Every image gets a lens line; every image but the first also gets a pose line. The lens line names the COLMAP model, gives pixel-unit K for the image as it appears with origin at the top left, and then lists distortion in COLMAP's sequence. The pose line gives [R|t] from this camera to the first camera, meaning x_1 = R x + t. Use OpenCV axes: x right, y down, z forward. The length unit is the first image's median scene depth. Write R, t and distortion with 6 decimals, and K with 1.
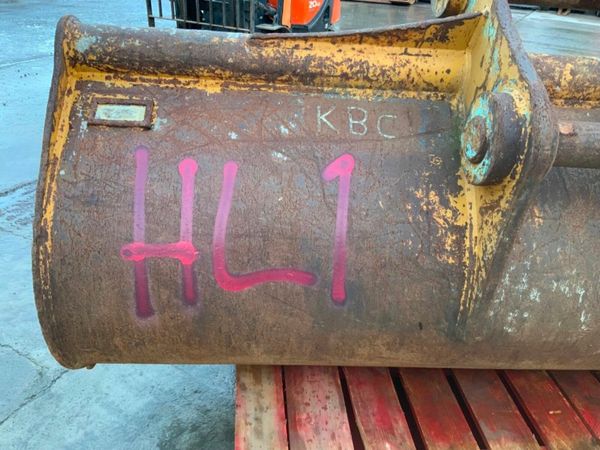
lens RADIAL K [[493.6, 0, 304.2], [0, 493.6, 228.7], [0, 0, 1]] dist [0.075819, -0.138201]
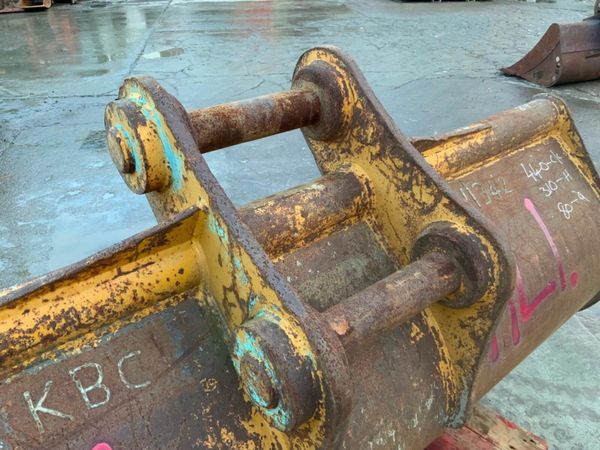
lens RADIAL K [[493.6, 0, 298.5], [0, 493.6, 225.6], [0, 0, 1]] dist [0.075819, -0.138201]
pose [[0.802953, -0.356382, 0.477763, 0.086689], [0.344156, 0.931651, 0.116548, -0.416852], [-0.486644, 0.070843, 0.870723, 0.210376]]
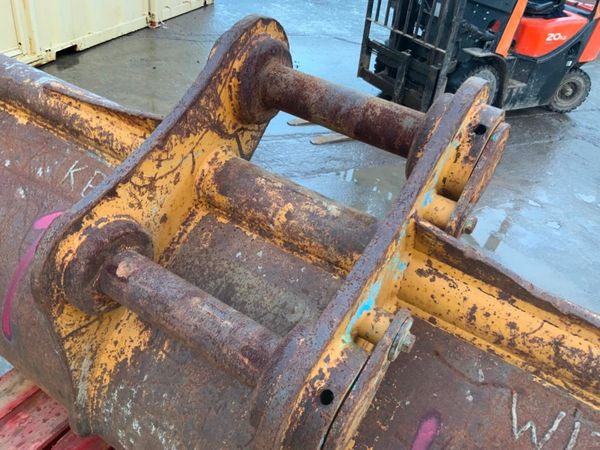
lens RADIAL K [[493.6, 0, 303.3], [0, 493.6, 225.0], [0, 0, 1]] dist [0.075819, -0.138201]
pose [[0.816277, 0.358707, -0.452792, 0.969468], [-0.355046, 0.929848, 0.096571, -0.399303], [0.455669, 0.081933, 0.886371, 0.288656]]
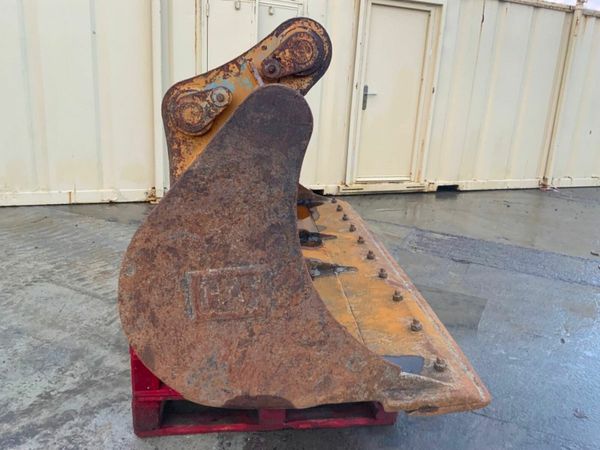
lens RADIAL K [[493.6, 0, 297.7], [0, 493.6, 227.5], [0, 0, 1]] dist [0.075819, -0.138201]
pose [[0.029810, 0.220094, -0.975023, 2.630650], [-0.539769, 0.824547, 0.169624, -0.302123], [0.841285, 0.521231, 0.143379, 1.172669]]
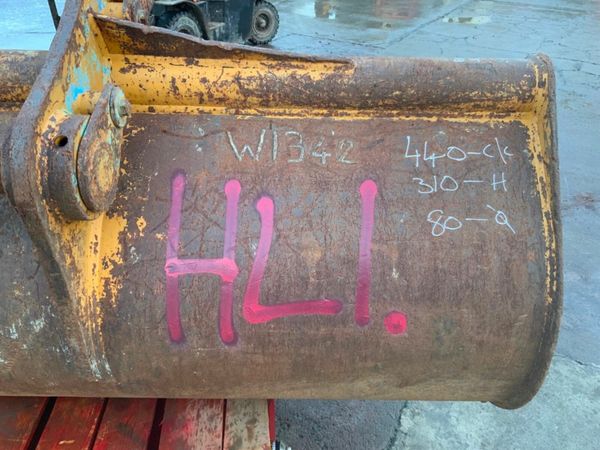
lens RADIAL K [[493.6, 0, 300.9], [0, 493.6, 223.1], [0, 0, 1]] dist [0.075819, -0.138201]
pose [[0.997944, -0.011997, -0.062959, 1.172788], [0.014931, 0.998814, 0.046334, -0.082837], [0.062329, -0.047179, 0.996940, 0.156920]]
